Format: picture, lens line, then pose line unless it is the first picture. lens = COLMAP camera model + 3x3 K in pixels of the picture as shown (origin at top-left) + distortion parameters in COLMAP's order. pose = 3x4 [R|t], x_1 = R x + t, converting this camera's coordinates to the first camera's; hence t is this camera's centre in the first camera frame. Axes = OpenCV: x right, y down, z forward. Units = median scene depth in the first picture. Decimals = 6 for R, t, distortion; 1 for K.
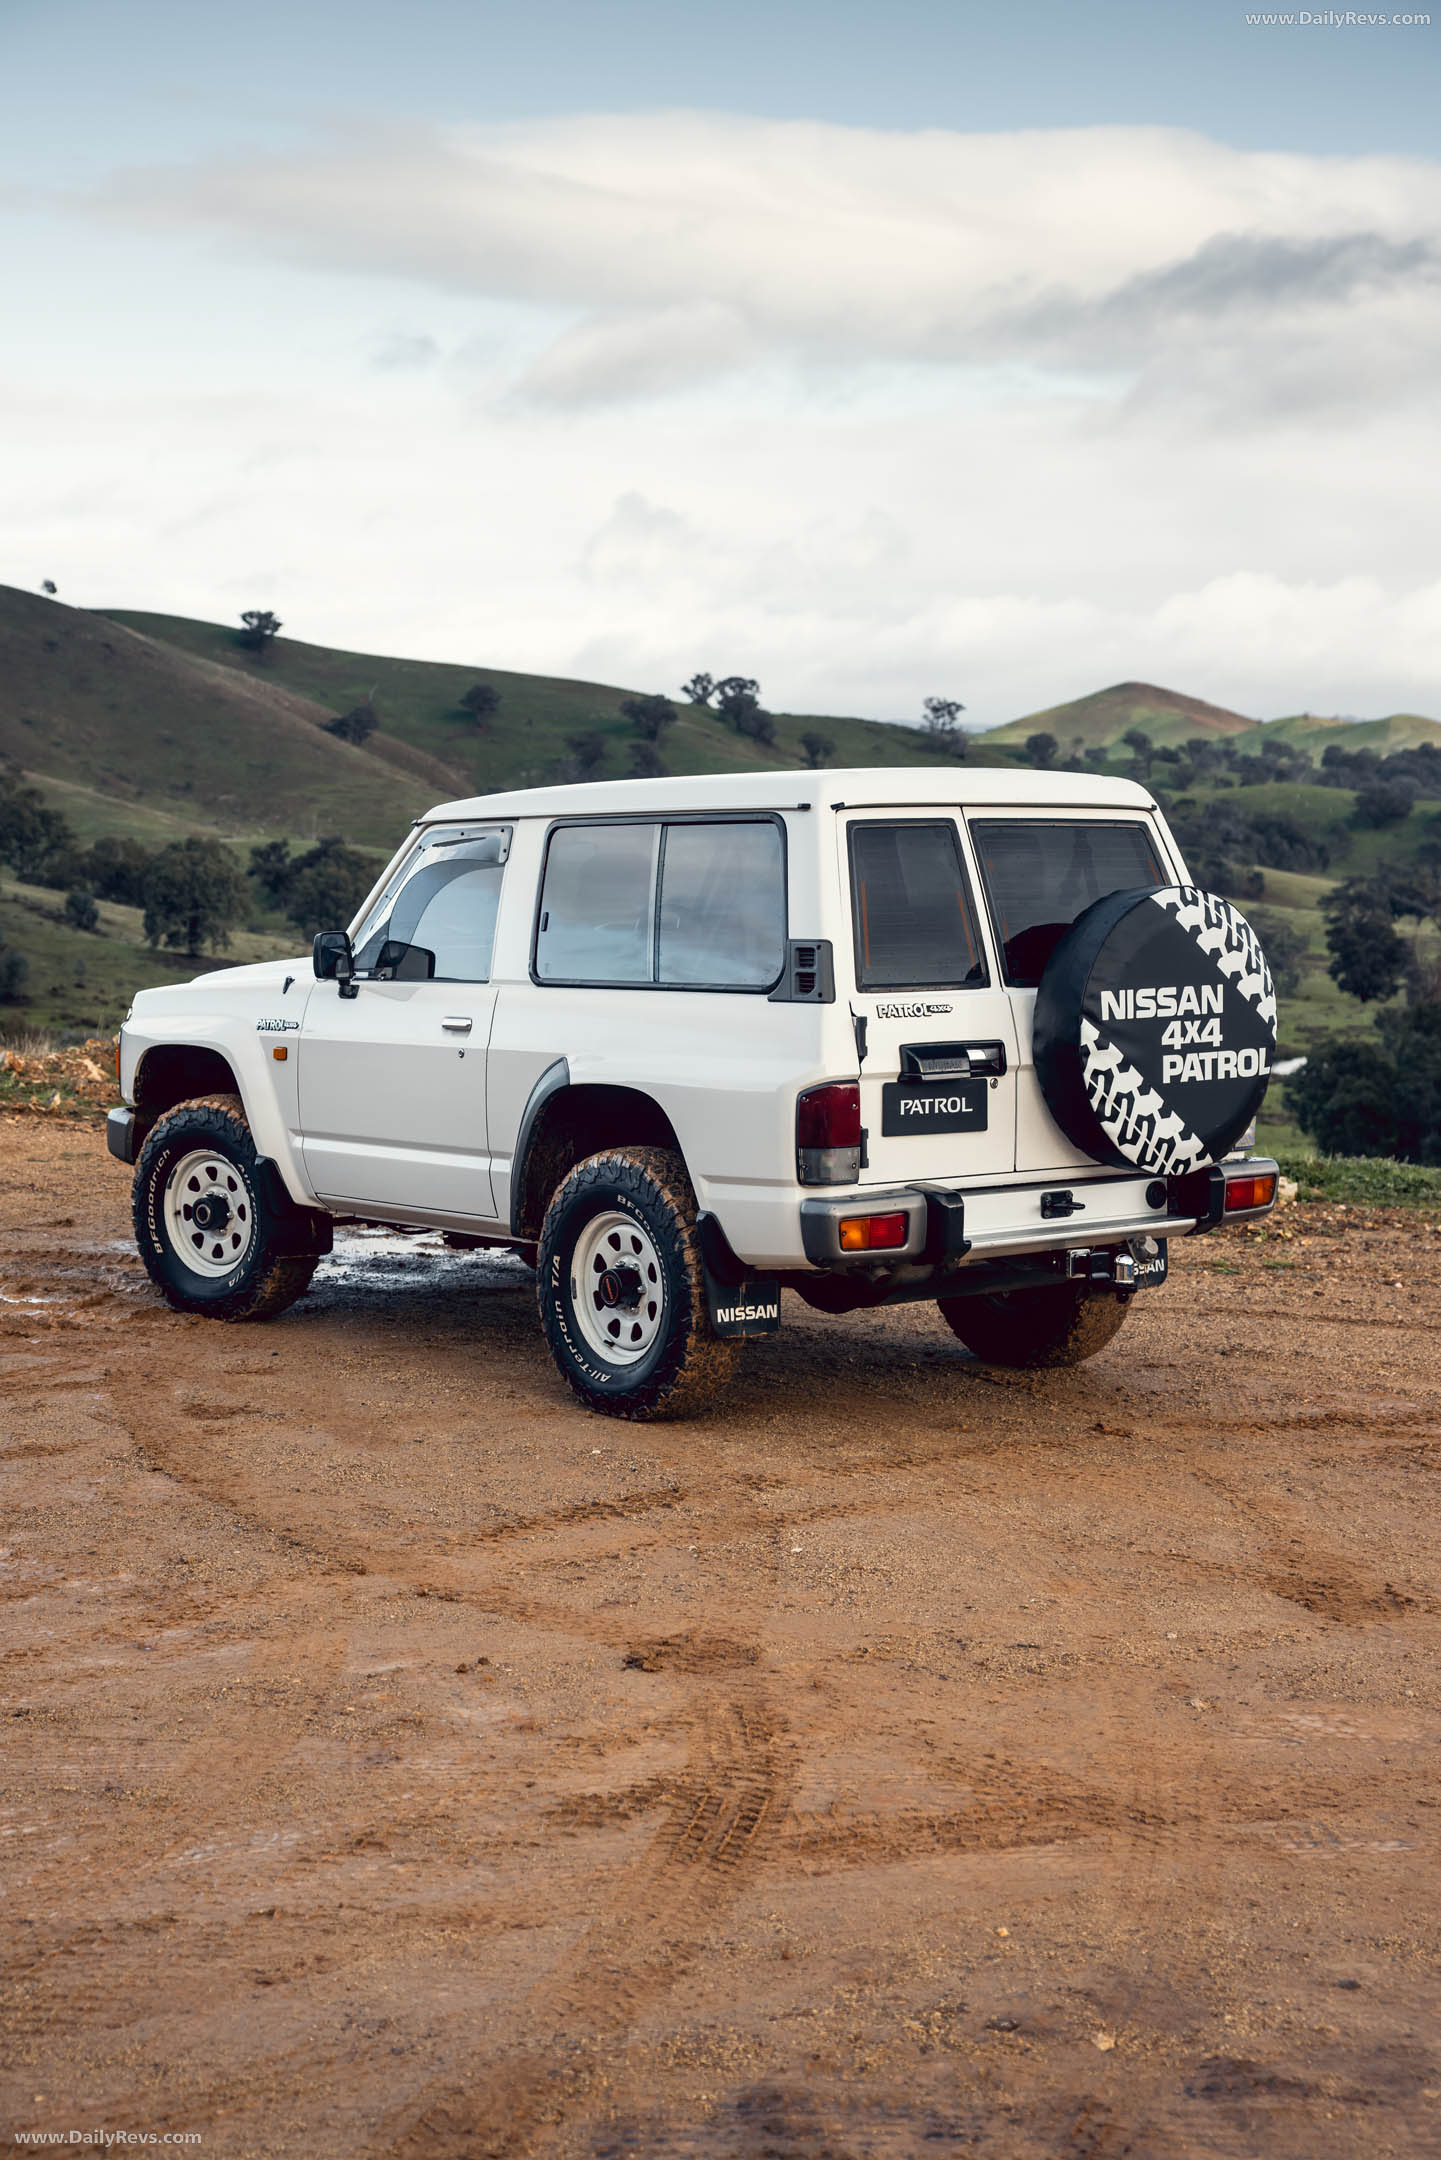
lens RADIAL K [[3124.6, 0, 720.5], [0, 3124.6, 1080.0], [0, 0, 1]] dist [0.064535, 0.024898]
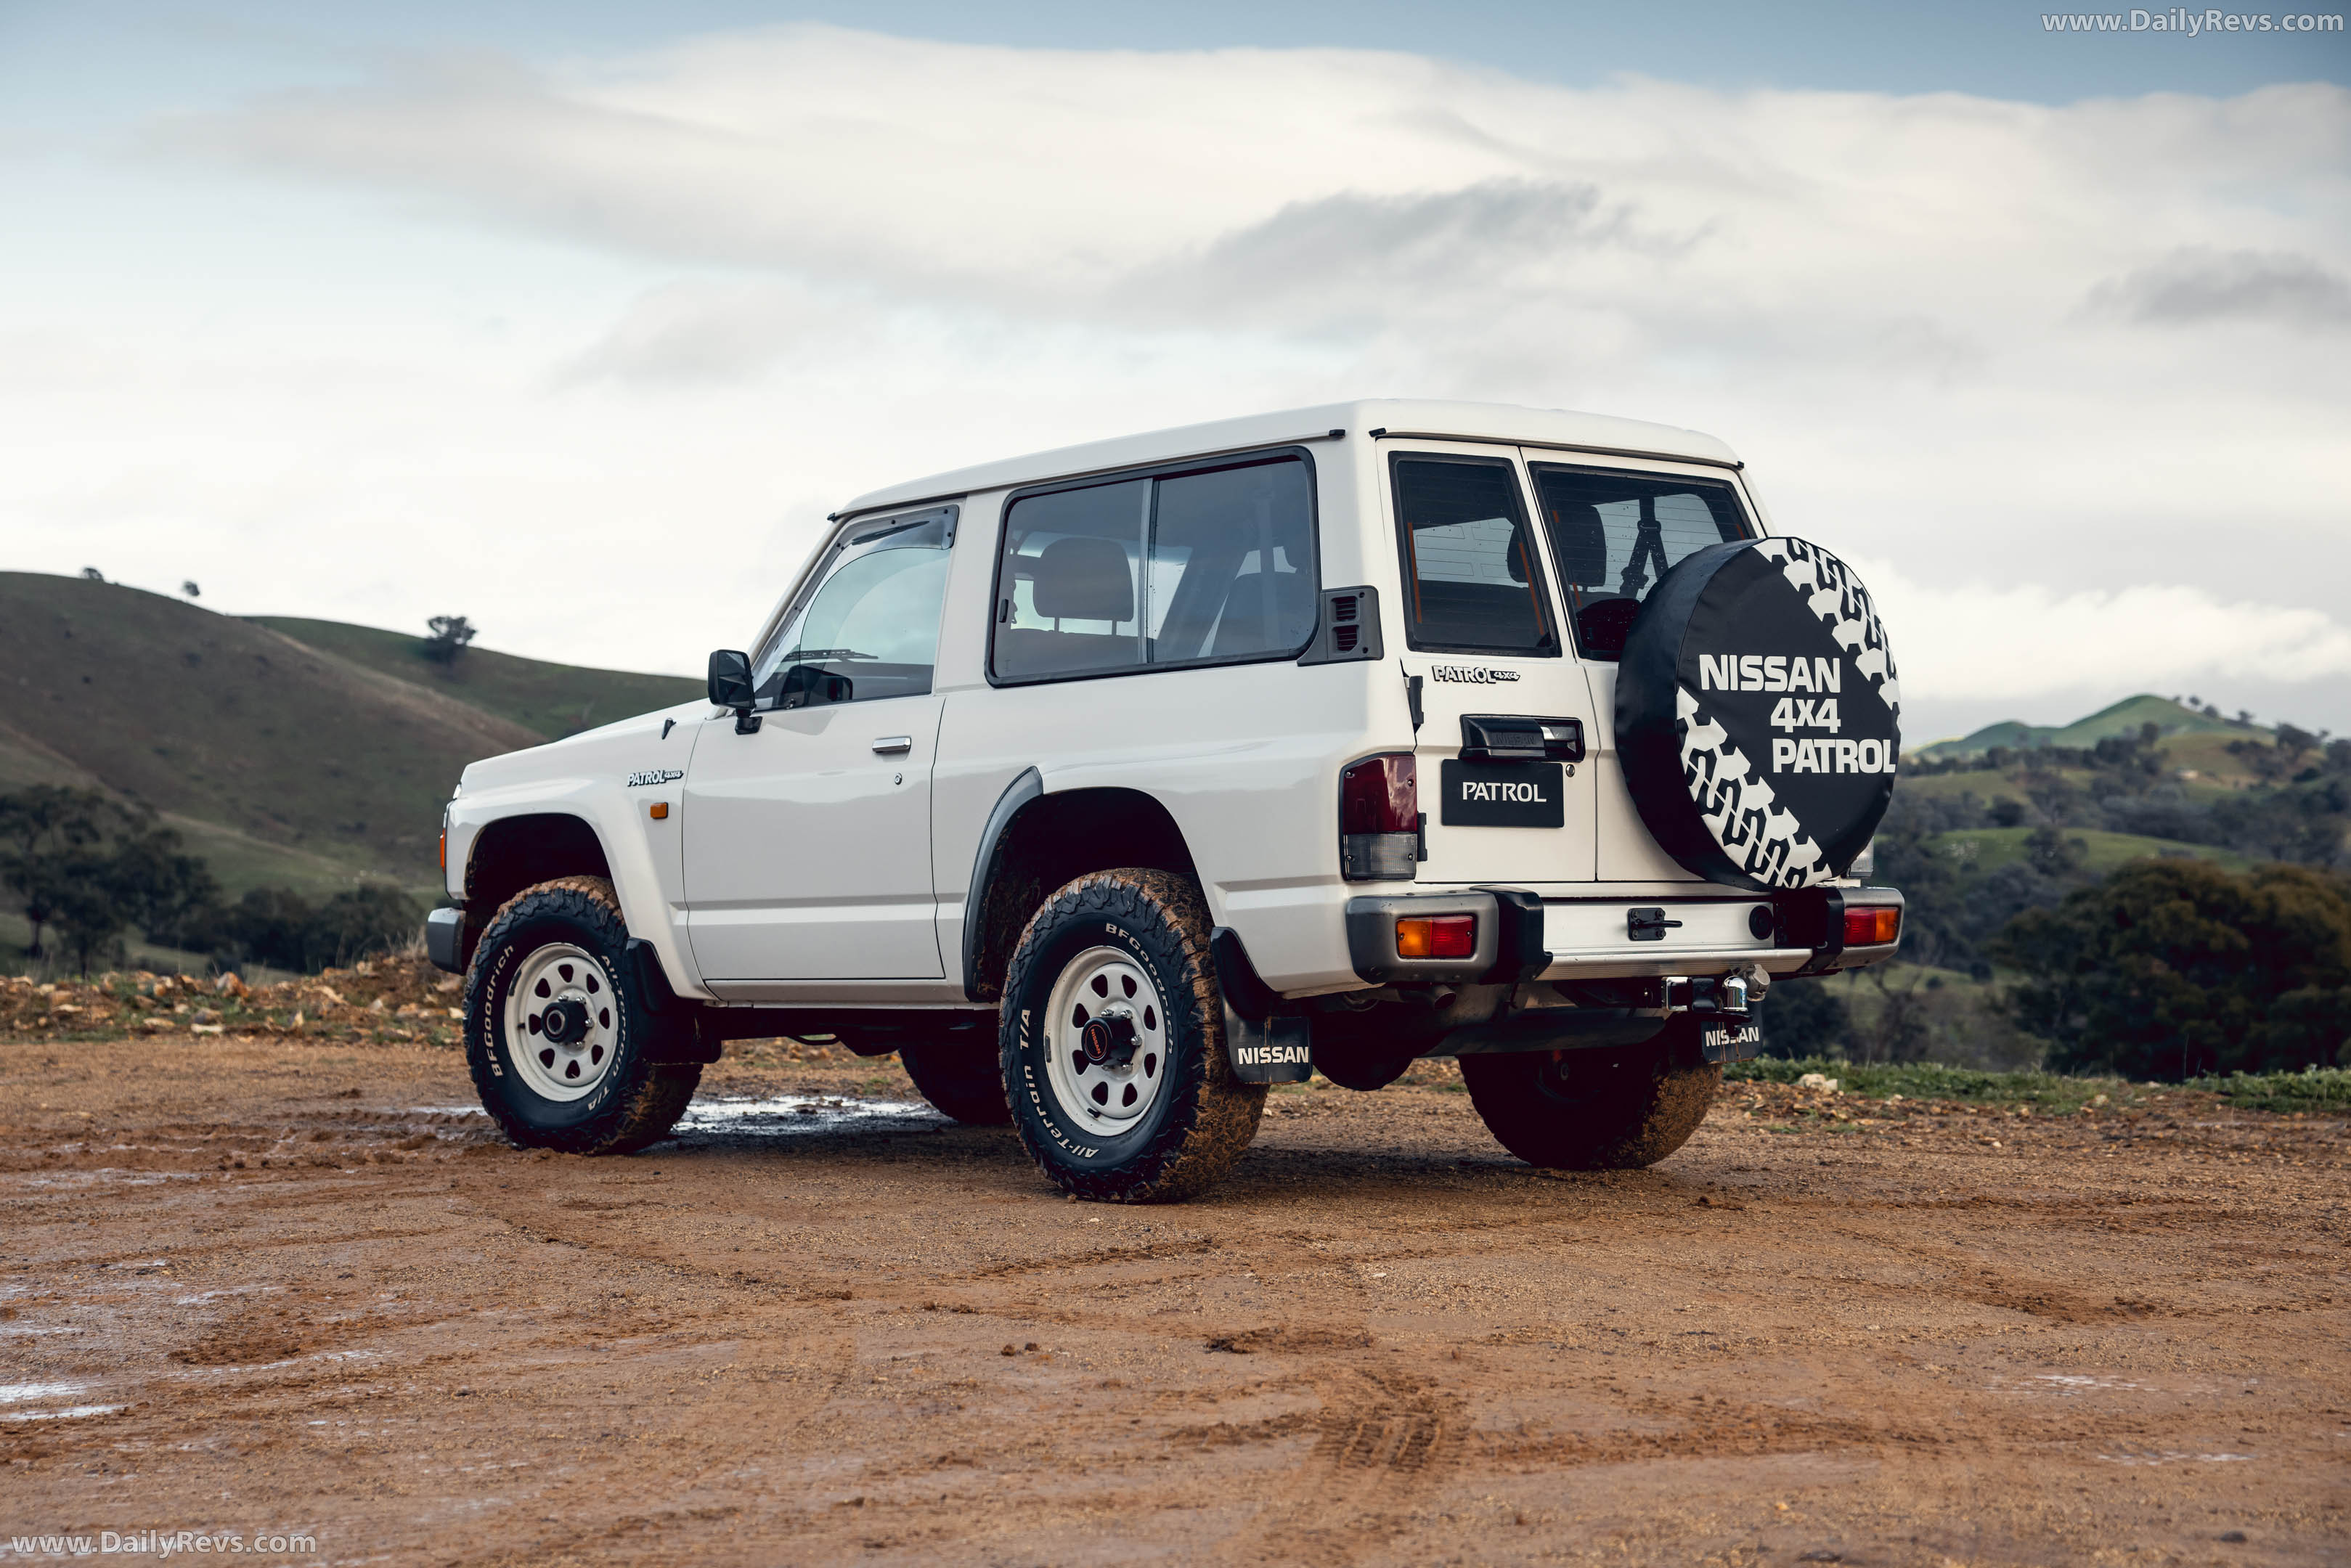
lens RADIAL K [[3791.5, 0, 1175.5], [0, 3791.5, 784.0], [0, 0, 1]] dist [0.115586, -0.005649]
pose [[0.999173, -0.008126, 0.039839, -0.054760], [0.011954, 0.995231, -0.096807, 0.097935], [-0.038863, 0.097203, 0.994506, 0.012920]]
